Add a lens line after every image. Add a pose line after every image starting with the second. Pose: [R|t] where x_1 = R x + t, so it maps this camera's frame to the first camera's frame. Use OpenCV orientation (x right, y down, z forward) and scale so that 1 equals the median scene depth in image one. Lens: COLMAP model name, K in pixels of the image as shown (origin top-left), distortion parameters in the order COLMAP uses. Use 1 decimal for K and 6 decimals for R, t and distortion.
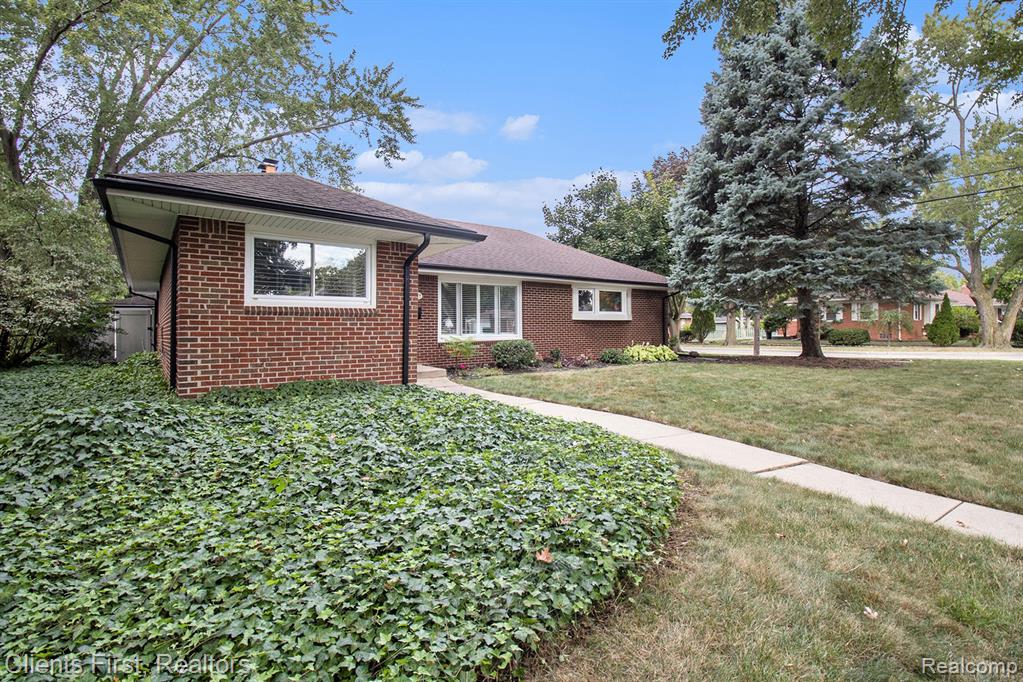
lens RADIAL K [[471.5, 0, 531.3], [0, 471.5, 324.8], [0, 0, 1]] dist [-0.007861, -0.007808]
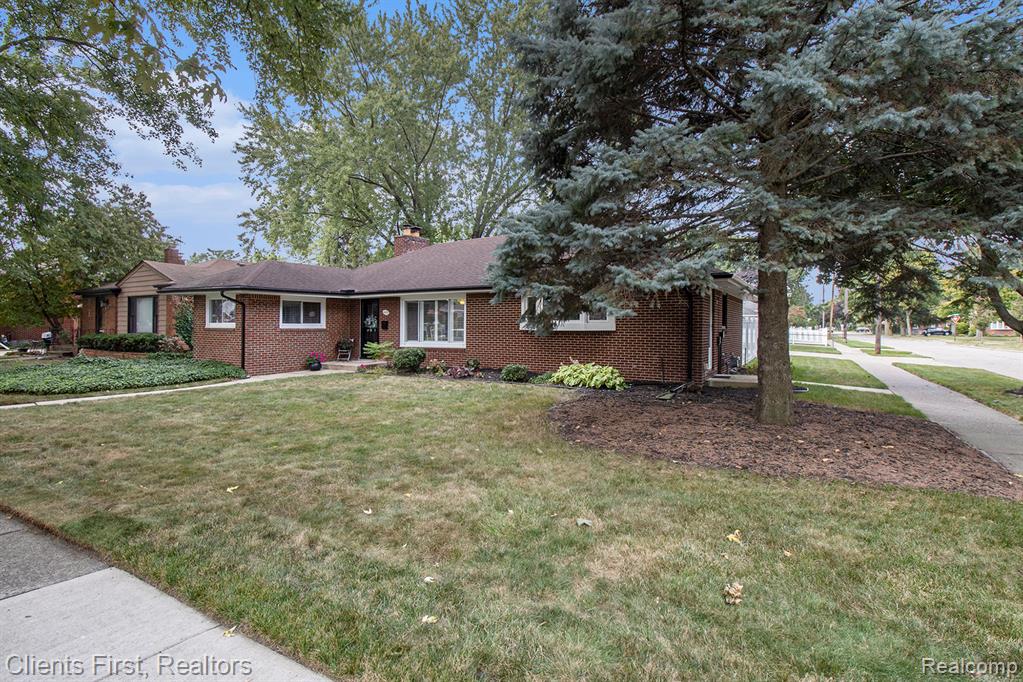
lens RADIAL K [[514.1, 0, 513.8], [0, 514.1, 316.6], [0, 0, 1]] dist [-0.013219, -0.000942]
pose [[0.372663, -0.006914, -0.927941, 2.238966], [0.003675, 0.999975, -0.005975, -0.067053], [0.927960, -0.001183, 0.372679, 1.336401]]
